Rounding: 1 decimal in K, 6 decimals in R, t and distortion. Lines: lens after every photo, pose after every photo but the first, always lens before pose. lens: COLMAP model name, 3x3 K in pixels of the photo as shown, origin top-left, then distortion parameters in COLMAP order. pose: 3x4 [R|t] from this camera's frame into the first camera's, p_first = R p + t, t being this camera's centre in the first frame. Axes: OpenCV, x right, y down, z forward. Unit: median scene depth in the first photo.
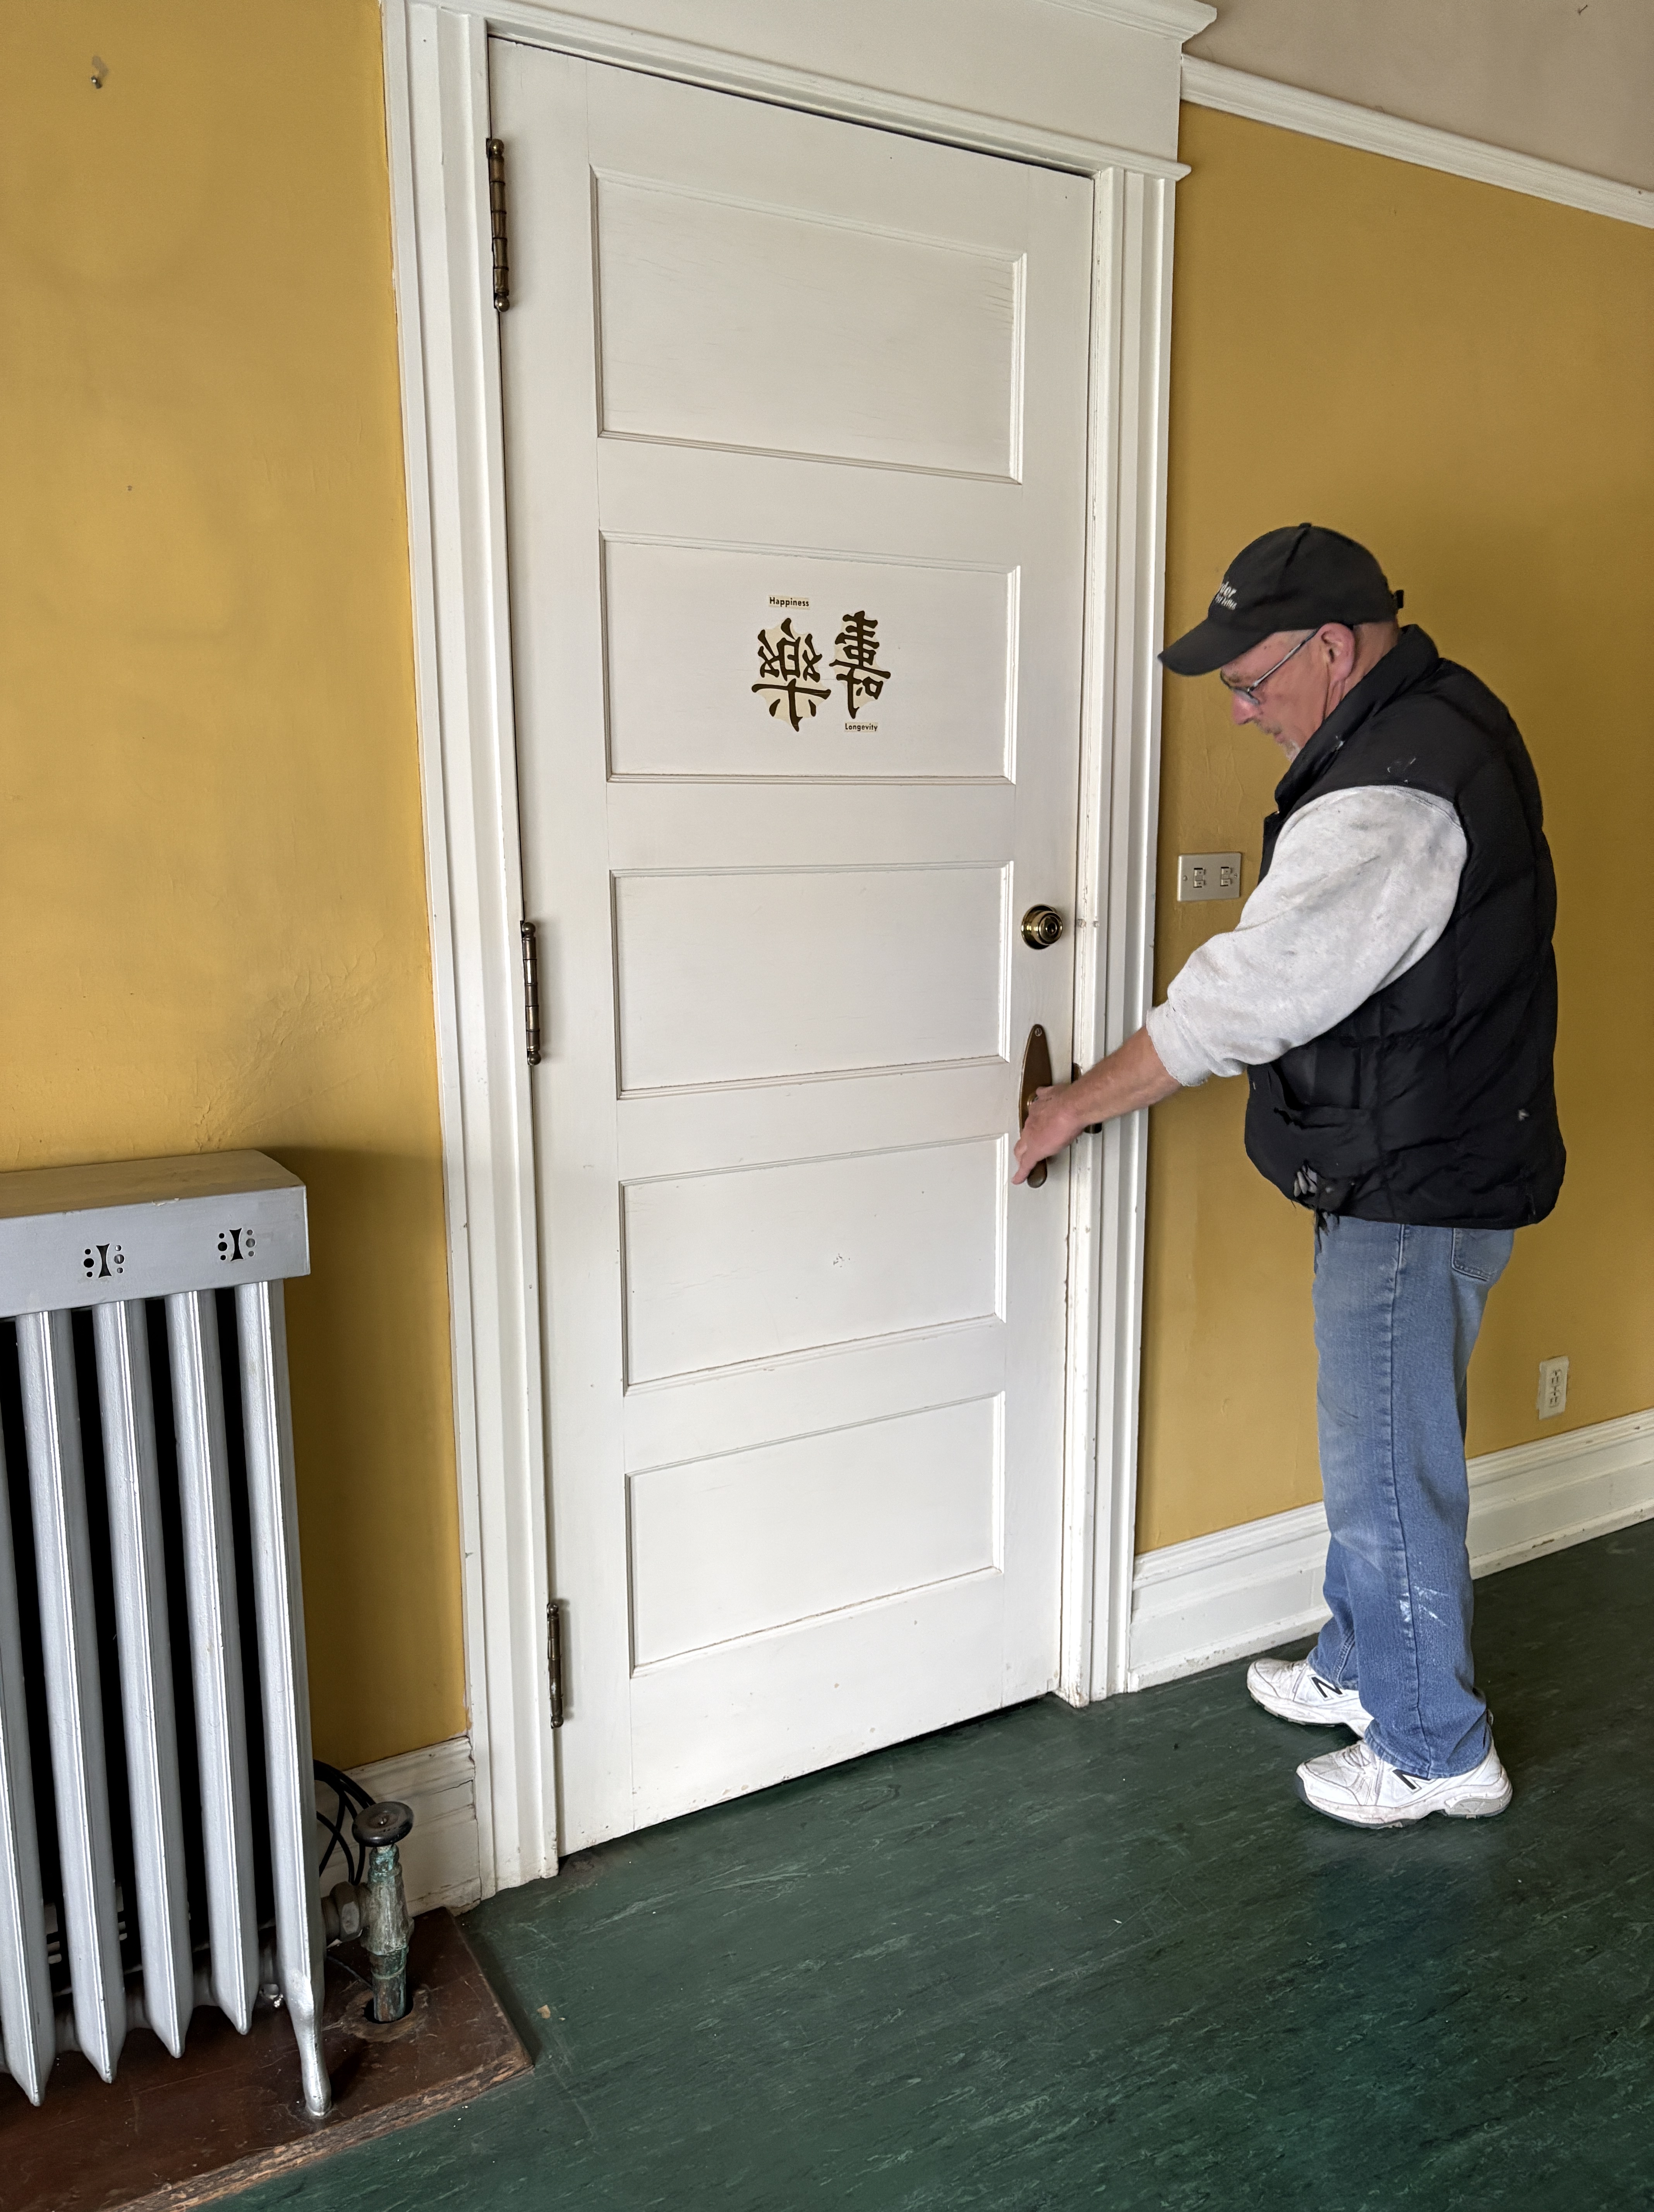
lens RADIAL K [[1649.6, 0, 827.0], [0, 1649.6, 1106.0], [0, 0, 1]] dist [0.000388, -0.000520]
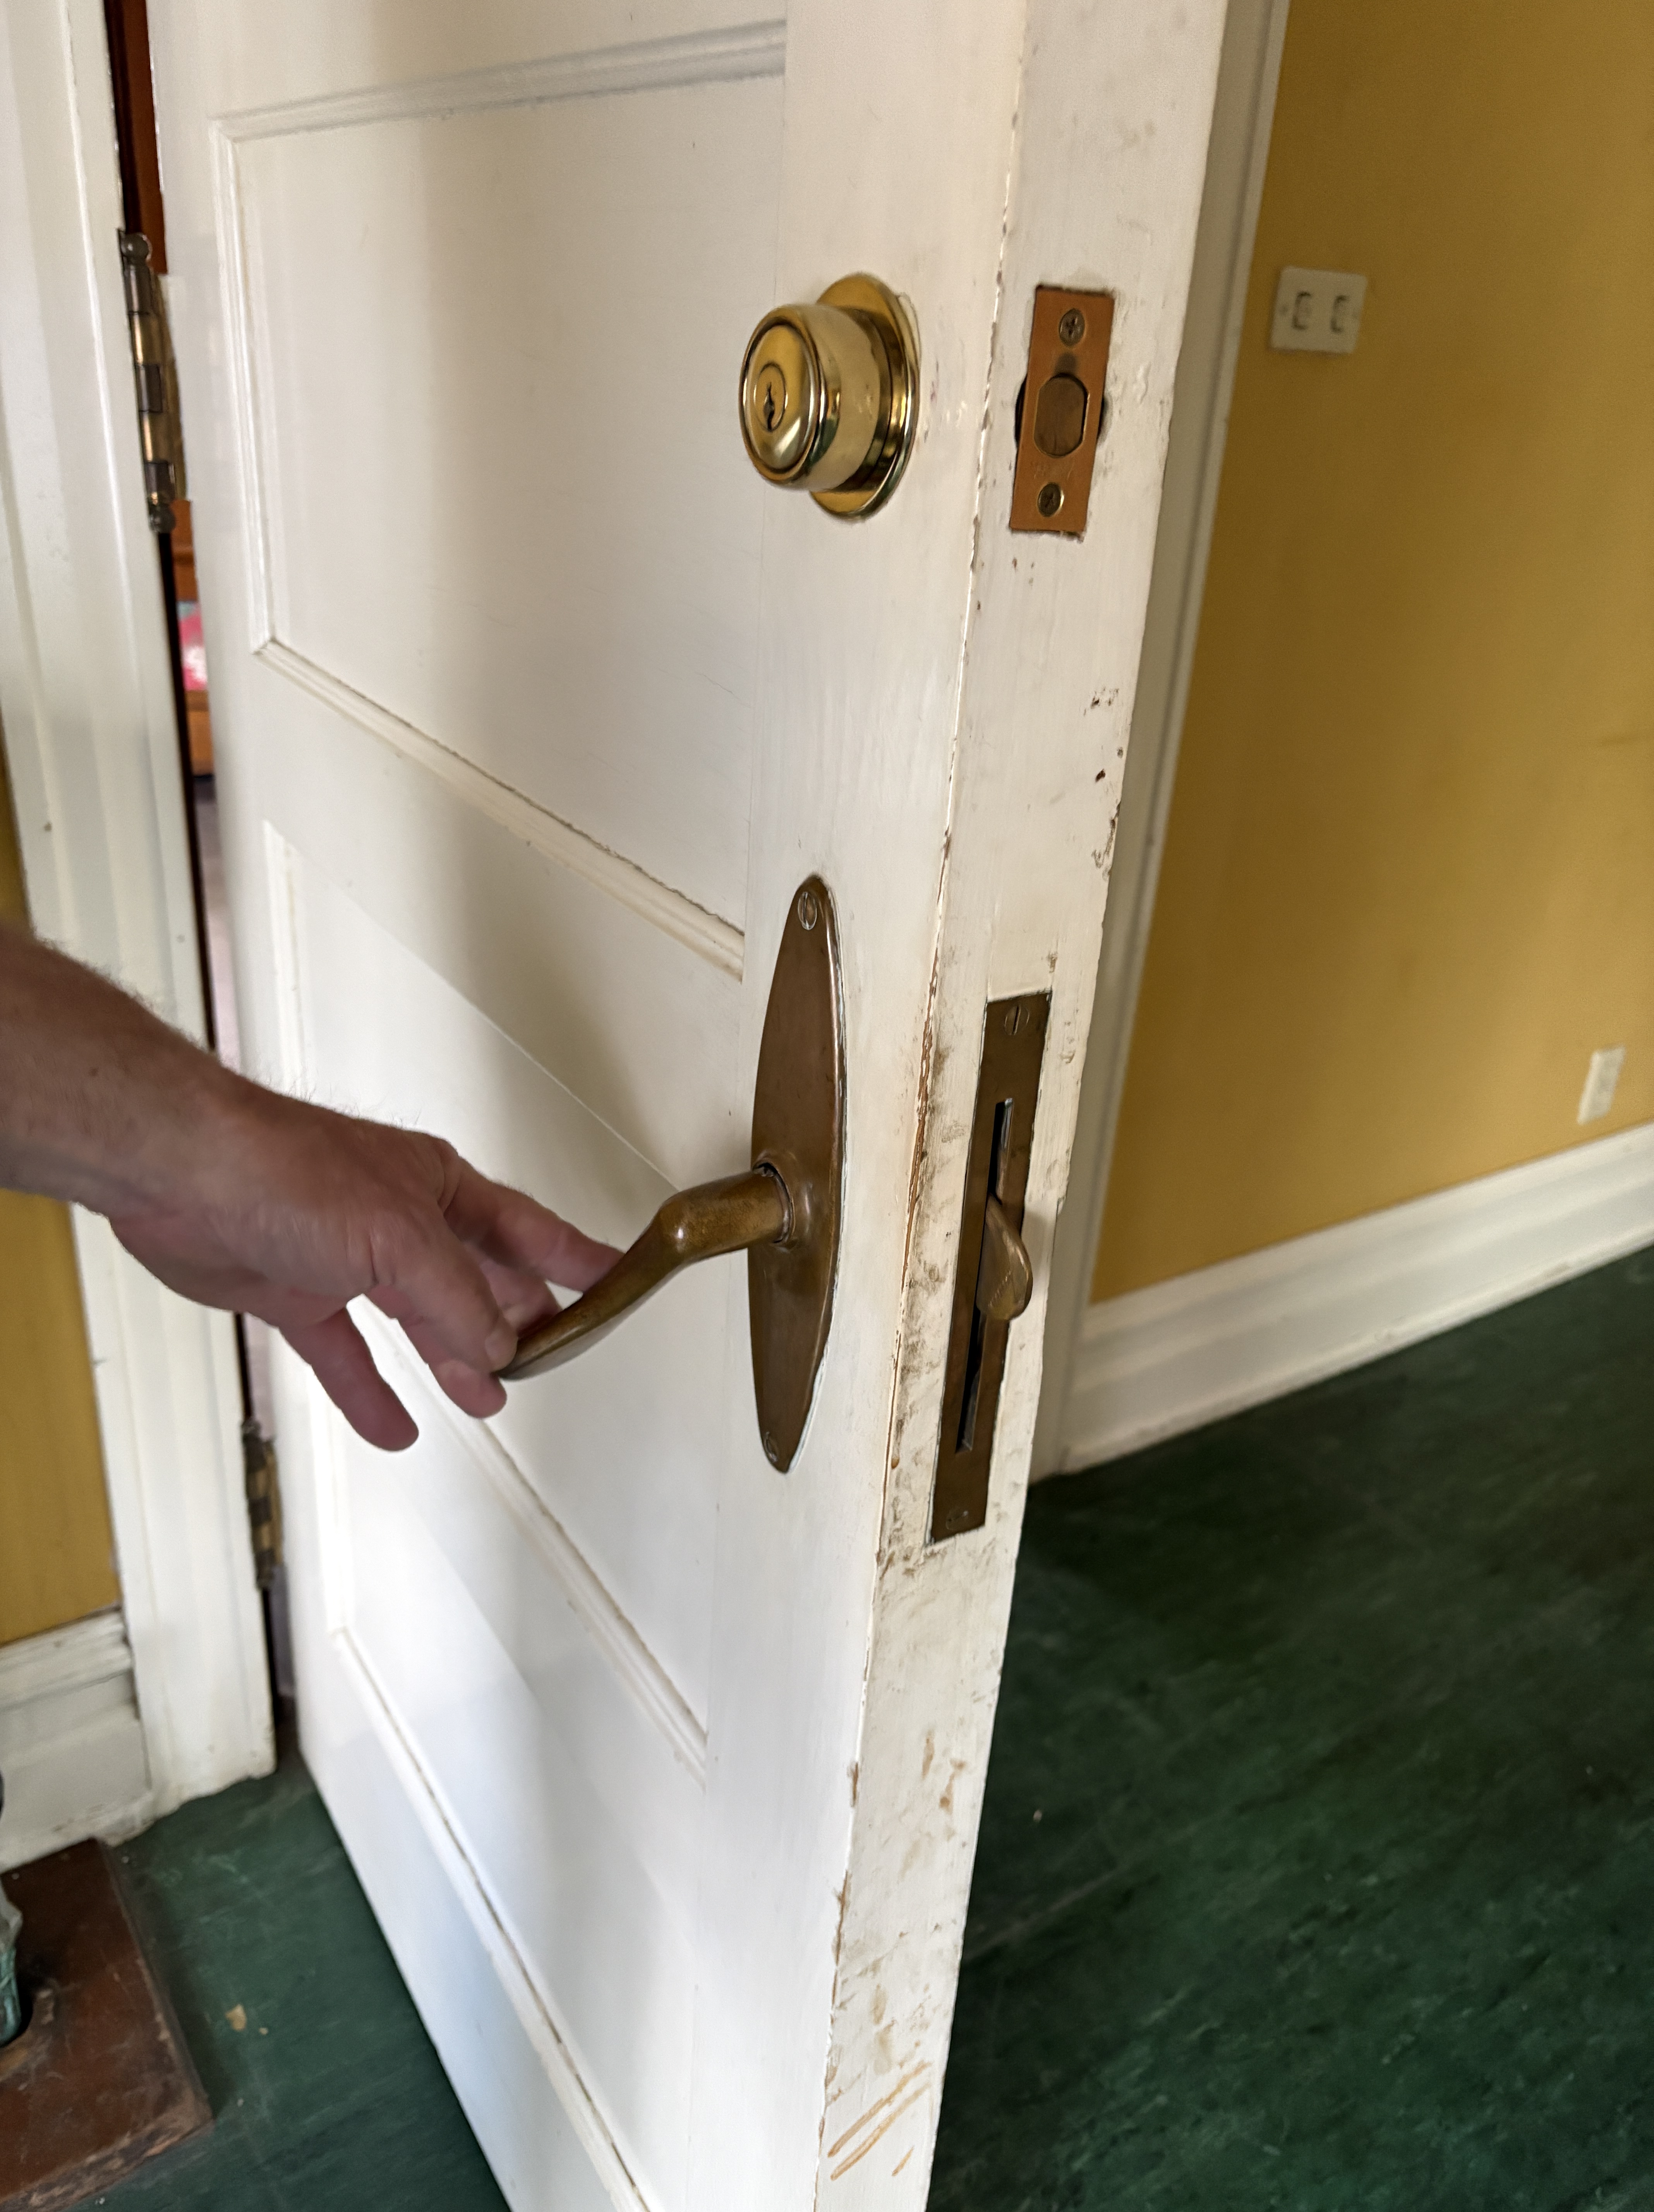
lens RADIAL K [[1649.6, 0, 827.0], [0, 1649.6, 1106.0], [0, 0, 1]] dist [0.000388, -0.000520]
pose [[0.993881, 0.028440, 0.106729, -0.015315], [-0.054524, 0.966669, 0.250157, 0.010087], [-0.096058, -0.254446, 0.962305, 0.434726]]
